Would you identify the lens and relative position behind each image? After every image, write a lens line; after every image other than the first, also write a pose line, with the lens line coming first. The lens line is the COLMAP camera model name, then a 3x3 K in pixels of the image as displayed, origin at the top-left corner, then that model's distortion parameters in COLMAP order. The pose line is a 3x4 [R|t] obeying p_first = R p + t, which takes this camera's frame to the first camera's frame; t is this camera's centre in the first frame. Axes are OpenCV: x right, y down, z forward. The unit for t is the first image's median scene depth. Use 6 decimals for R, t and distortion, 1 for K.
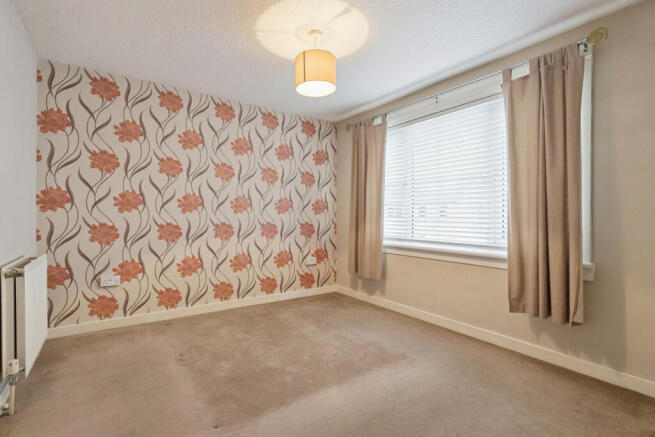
lens RADIAL K [[319.9, 0, 322.9], [0, 319.9, 215.6], [0, 0, 1]] dist [0.006386, -0.000180]
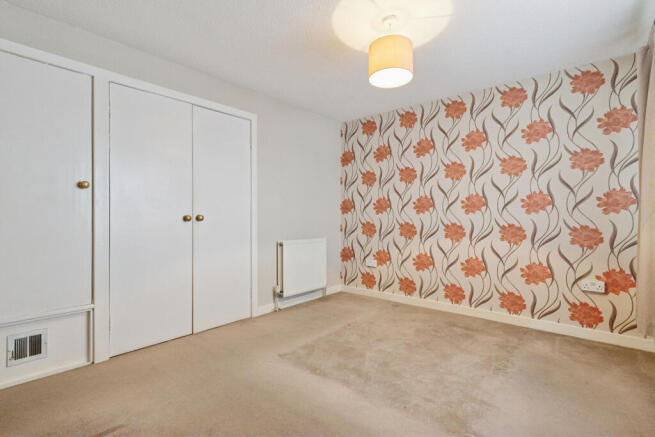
lens RADIAL K [[319.9, 0, 326.2], [0, 319.9, 215.8], [0, 0, 1]] dist [0.006386, -0.000180]
pose [[0.251081, -0.006199, -0.967946, 0.492313], [0.001138, 0.999981, -0.006109, 0.004299], [0.967965, 0.000433, 0.251084, 0.346241]]
